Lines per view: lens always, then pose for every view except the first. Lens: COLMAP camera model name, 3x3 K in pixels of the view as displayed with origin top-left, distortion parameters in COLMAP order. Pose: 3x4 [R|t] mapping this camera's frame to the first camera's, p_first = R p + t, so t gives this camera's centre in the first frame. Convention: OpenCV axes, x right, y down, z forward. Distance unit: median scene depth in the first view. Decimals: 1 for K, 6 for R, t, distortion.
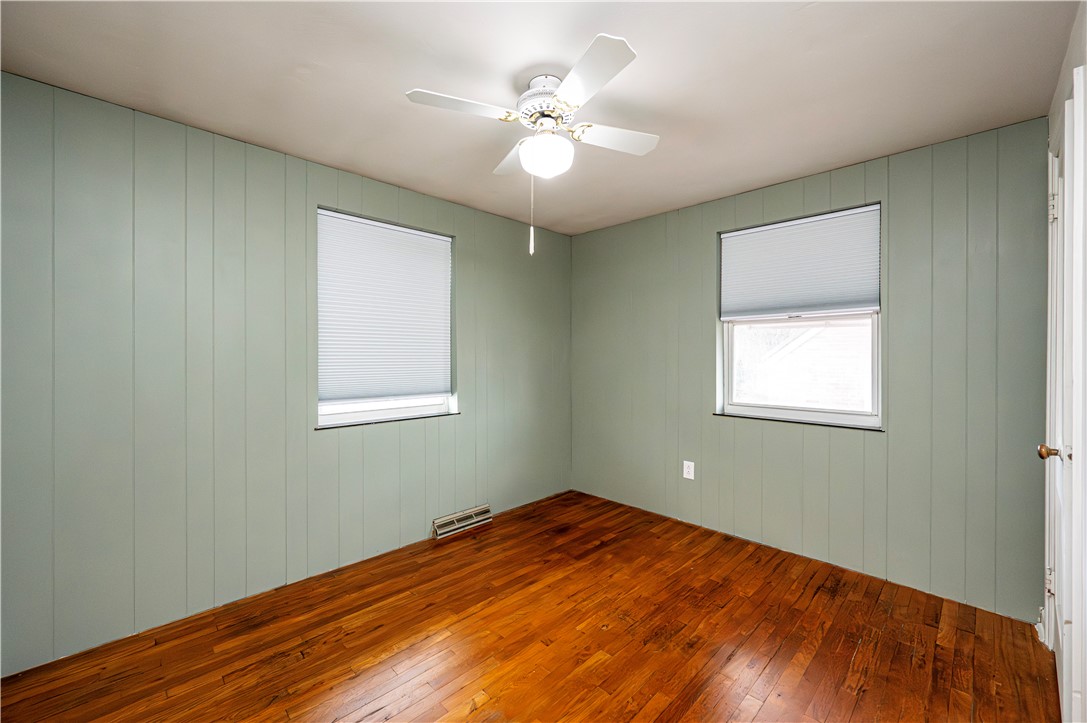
lens RADIAL K [[428.8, 0, 547.1], [0, 428.8, 359.8], [0, 0, 1]] dist [0.000912, -0.000076]
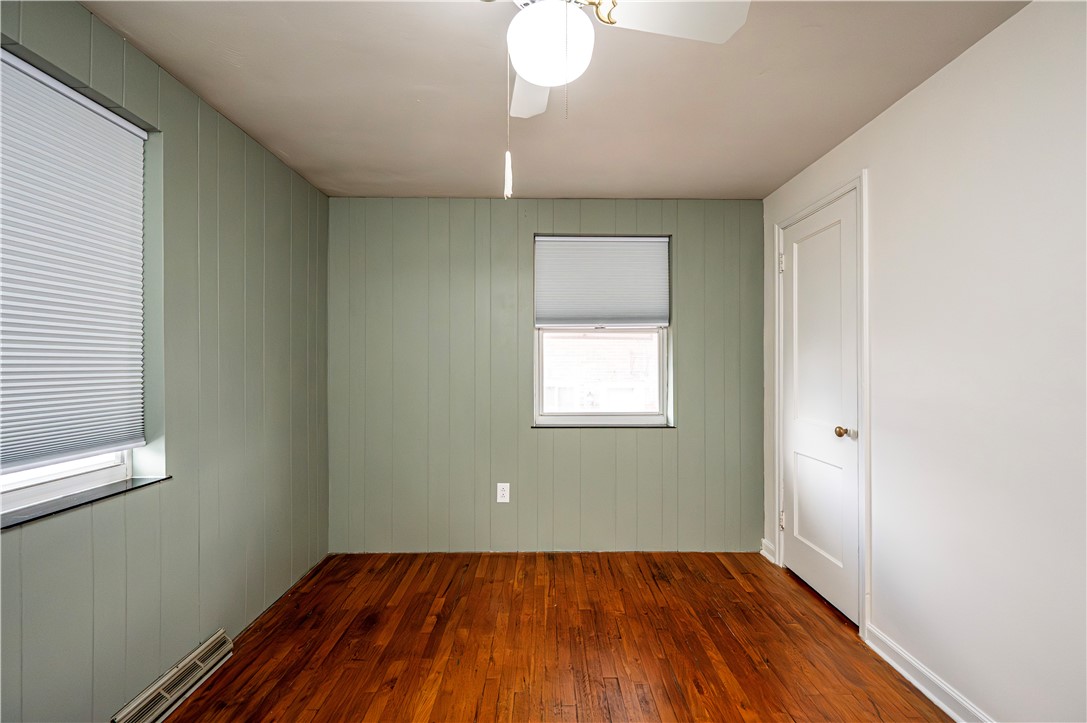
lens RADIAL K [[430.5, 0, 543.7], [0, 430.5, 364.4], [0, 0, 1]] dist [-0.000431, -0.000231]
pose [[0.705566, -0.000815, 0.708643, -0.268158], [0.006862, 0.999960, -0.005683, -0.004613], [-0.708611, 0.008873, 0.705544, 0.336706]]
